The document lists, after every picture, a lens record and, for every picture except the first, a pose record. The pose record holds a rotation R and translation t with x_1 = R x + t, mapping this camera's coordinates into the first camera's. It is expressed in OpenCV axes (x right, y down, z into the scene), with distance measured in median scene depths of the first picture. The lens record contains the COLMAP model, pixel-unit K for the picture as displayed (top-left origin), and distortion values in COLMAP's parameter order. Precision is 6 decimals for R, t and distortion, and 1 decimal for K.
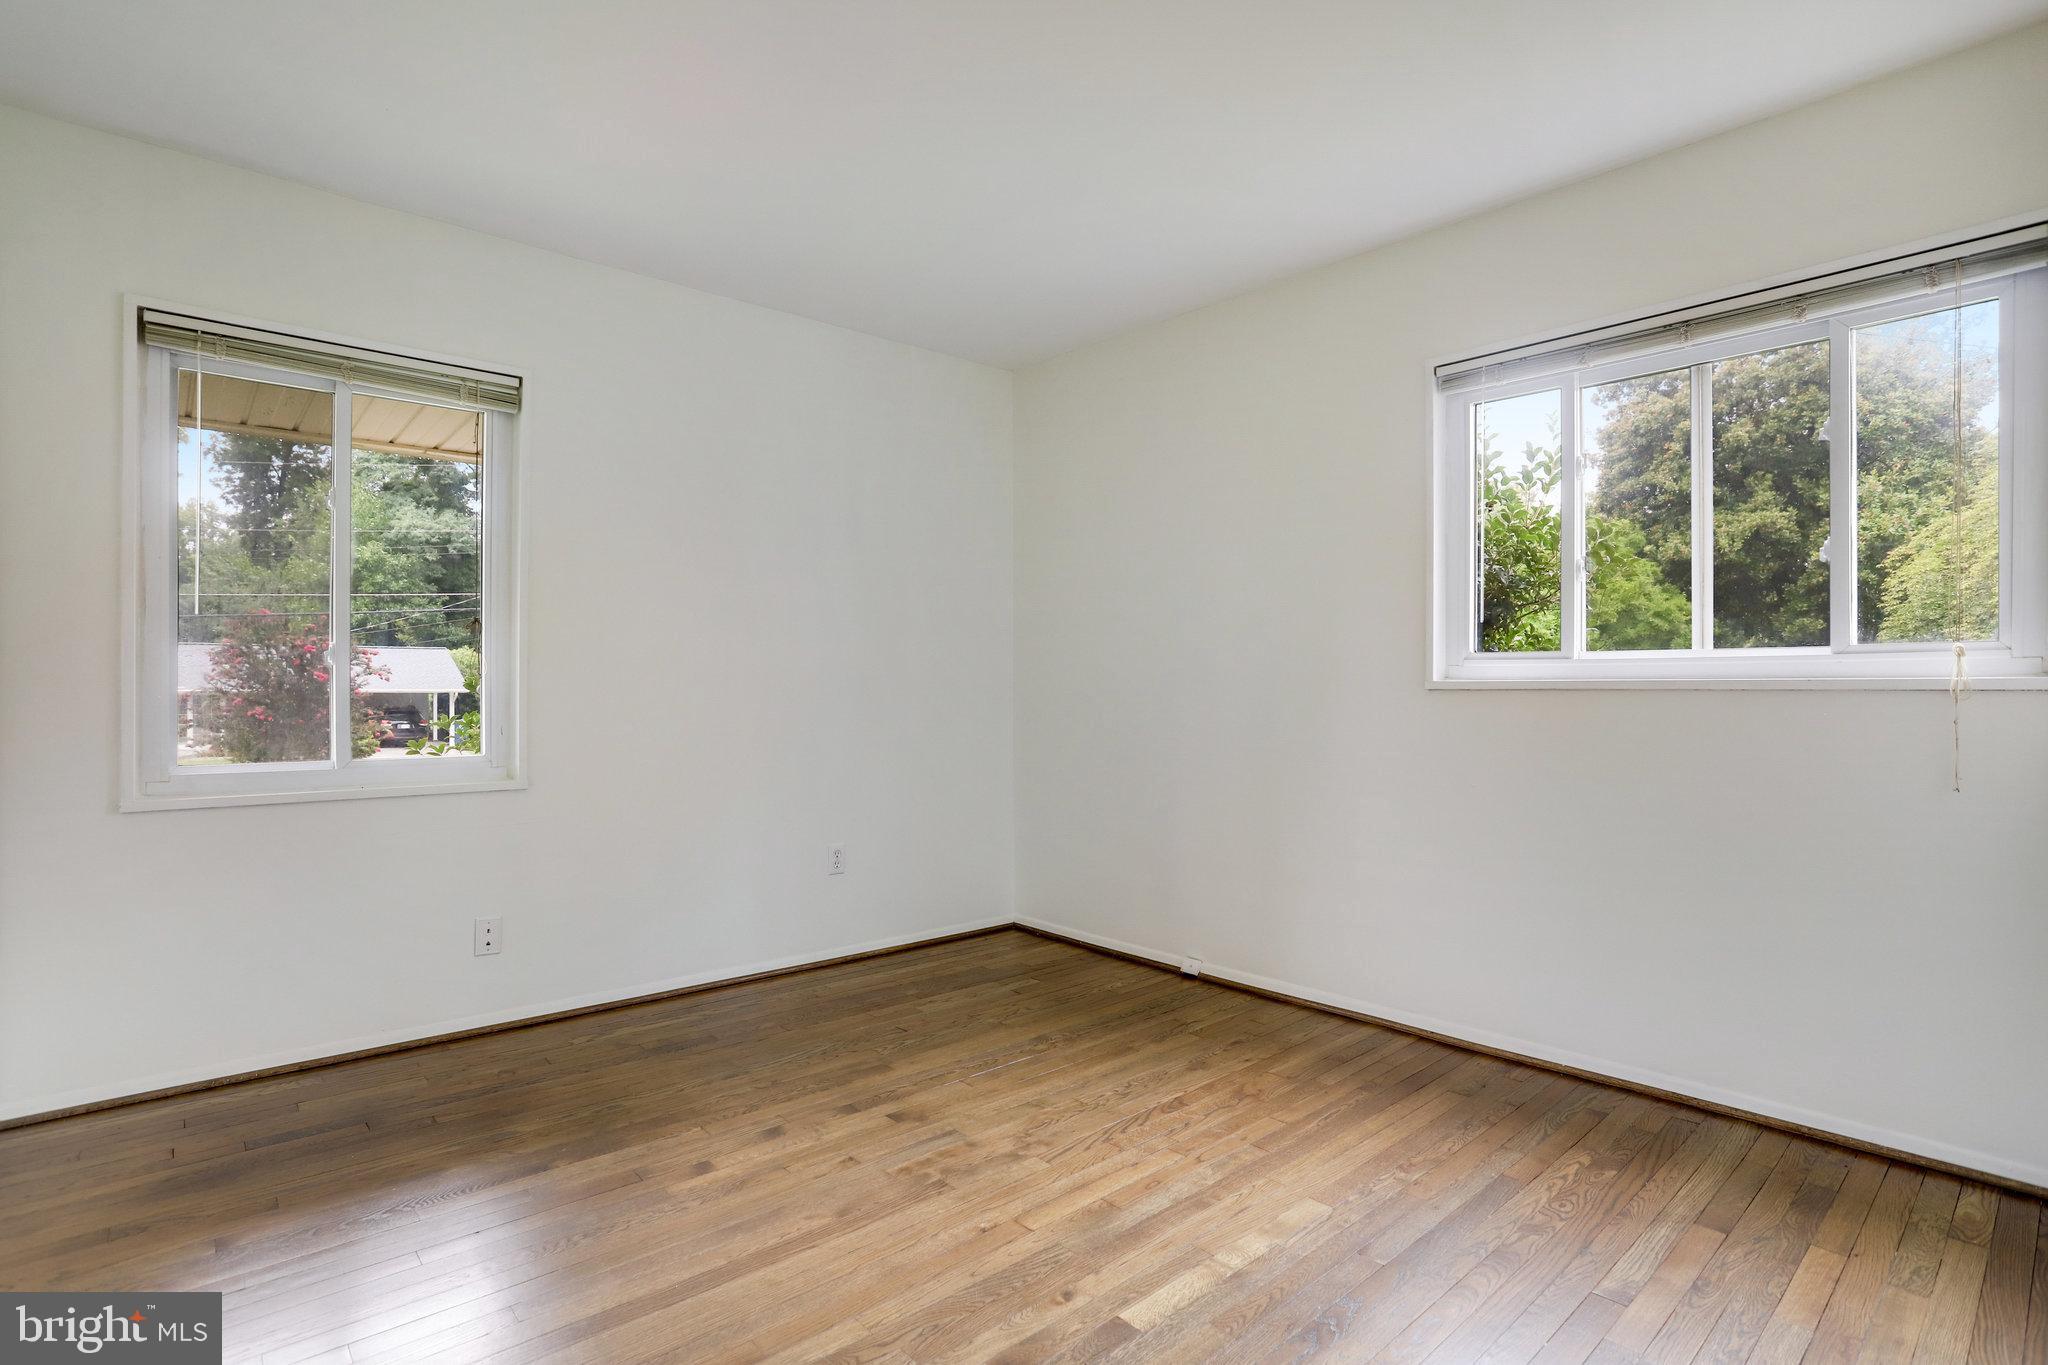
lens RADIAL K [[1015.7, 0, 1106.4], [0, 1015.7, 694.6], [0, 0, 1]] dist [-0.056305, 0.034847]
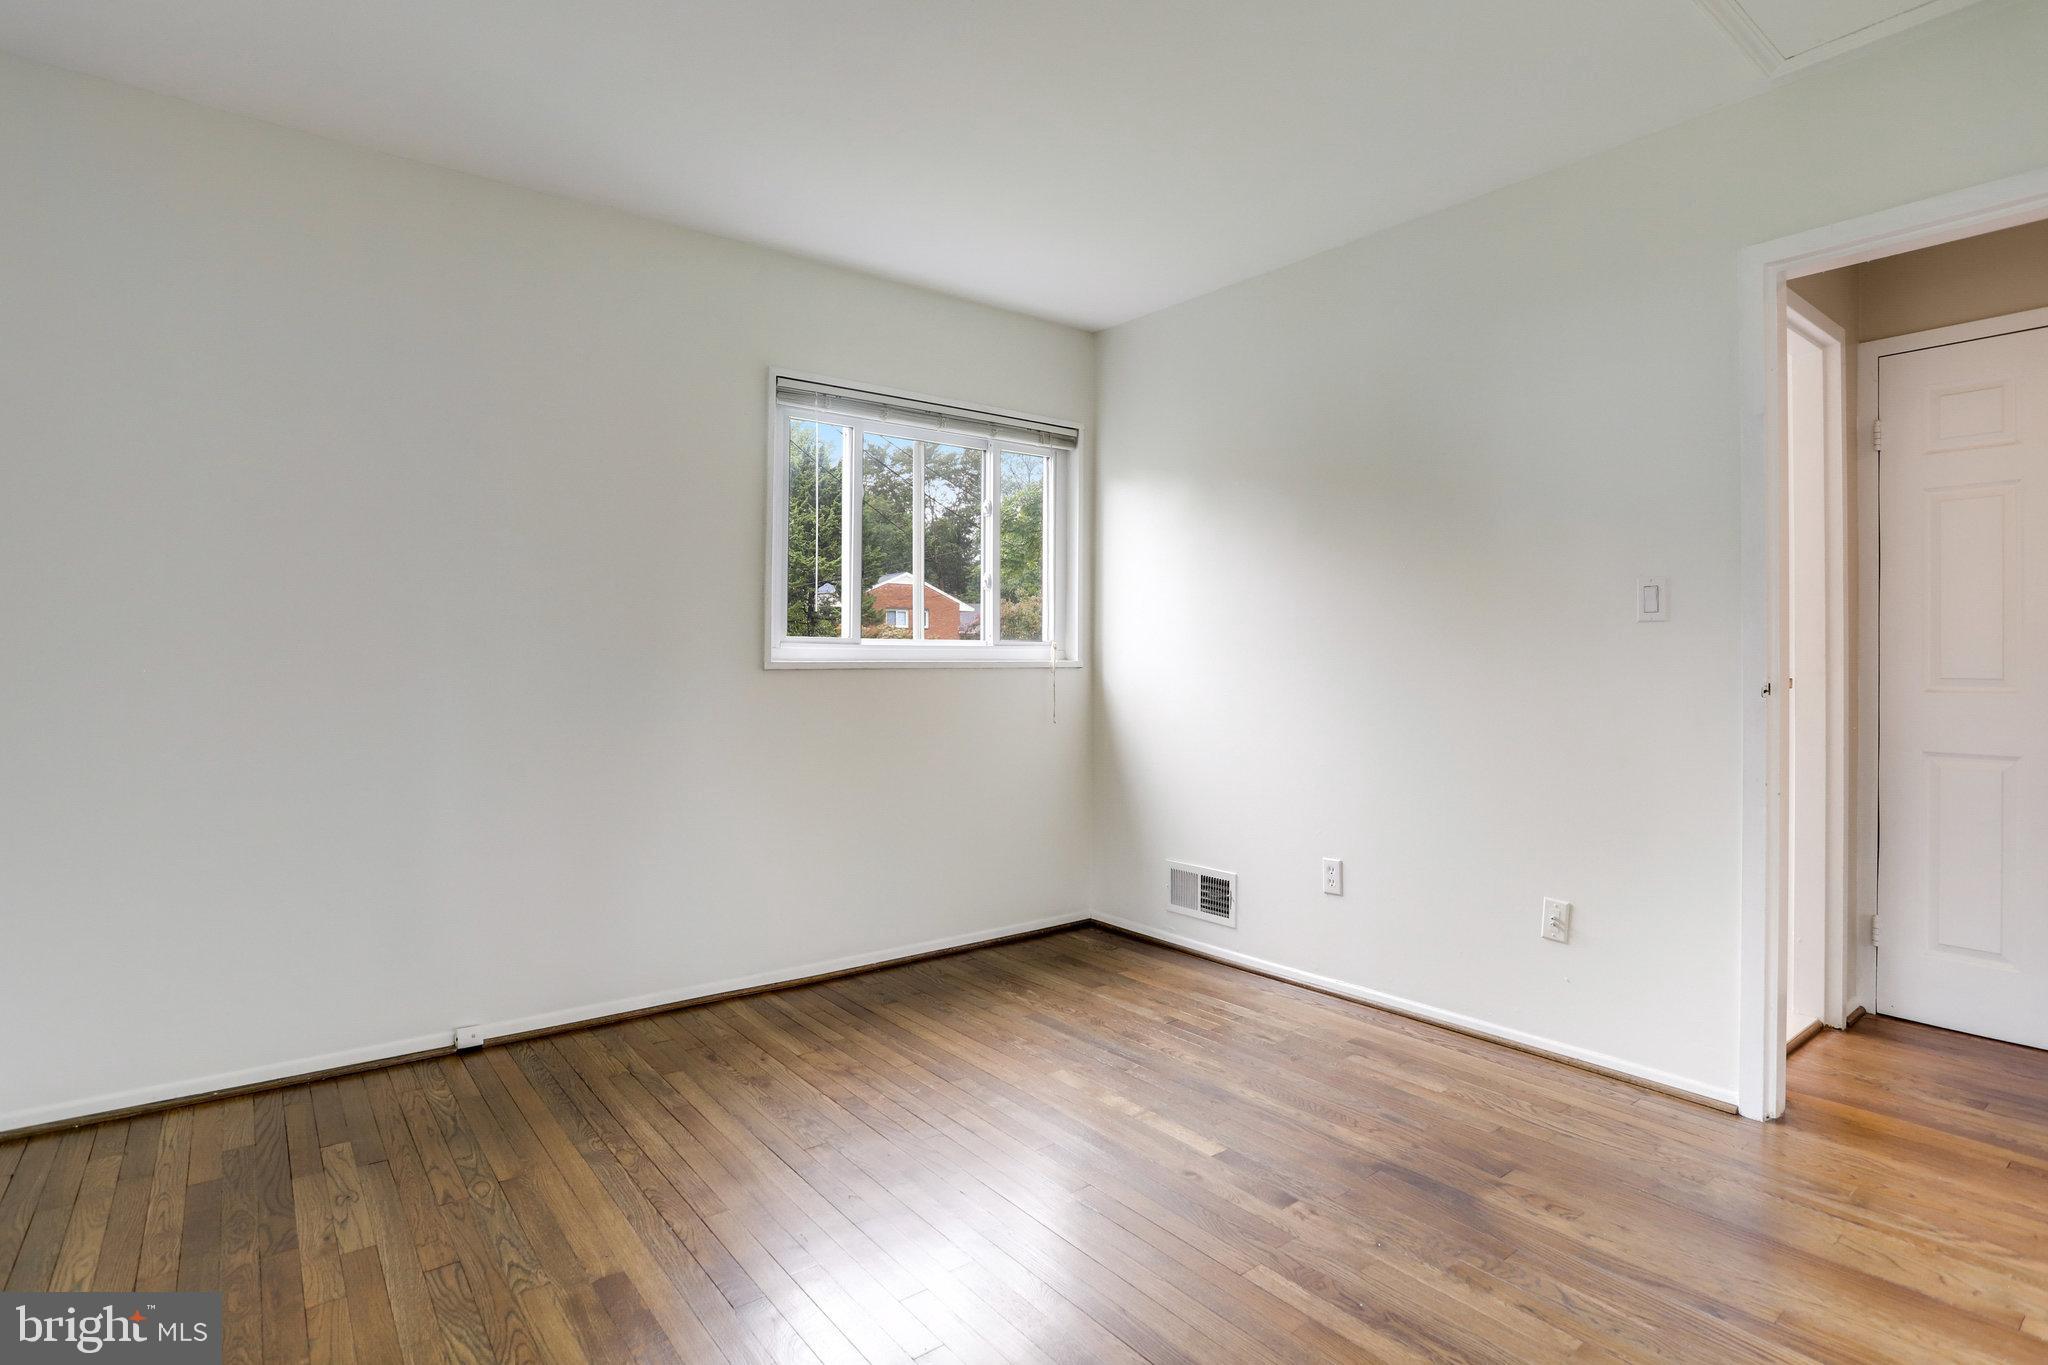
lens RADIAL K [[1001.3, 0, 1025.3], [0, 1001.3, 662.5], [0, 0, 1]] dist [-0.066437, 0.032206]
pose [[0.120465, -0.000881, 0.992717, -0.812295], [0.006202, 0.999981, 0.000134, -0.012002], [-0.992698, 0.006141, 0.120468, 0.685101]]
